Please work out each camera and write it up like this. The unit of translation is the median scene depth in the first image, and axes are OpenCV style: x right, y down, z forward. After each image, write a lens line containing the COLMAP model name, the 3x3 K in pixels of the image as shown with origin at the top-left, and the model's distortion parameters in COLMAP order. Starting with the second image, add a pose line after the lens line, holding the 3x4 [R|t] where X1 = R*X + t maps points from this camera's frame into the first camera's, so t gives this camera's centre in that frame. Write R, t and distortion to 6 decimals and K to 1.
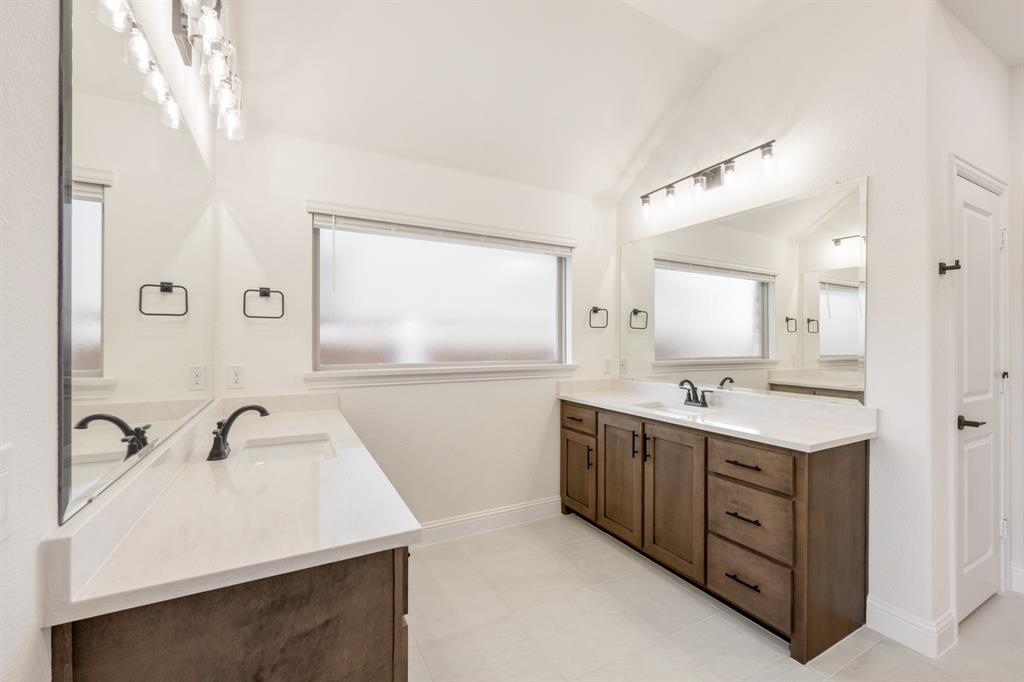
lens RADIAL K [[423.0, 0, 520.0], [0, 423.0, 336.9], [0, 0, 1]] dist [0.001300, -0.002573]
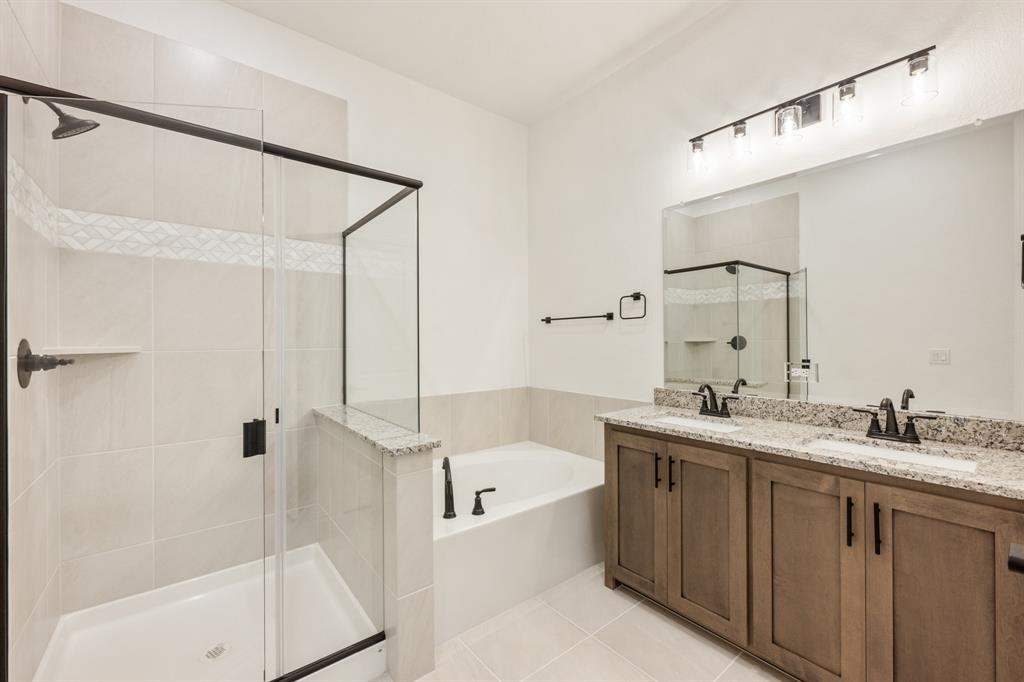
lens RADIAL K [[423.0, 0, 501.4], [0, 423.0, 342.7], [0, 0, 1]] dist [0.001300, -0.002573]
pose [[0.982299, -0.008741, 0.187117, -0.180320], [0.005072, 0.999785, 0.020082, 0.003352], [-0.187253, -0.018777, 0.982132, 0.346754]]
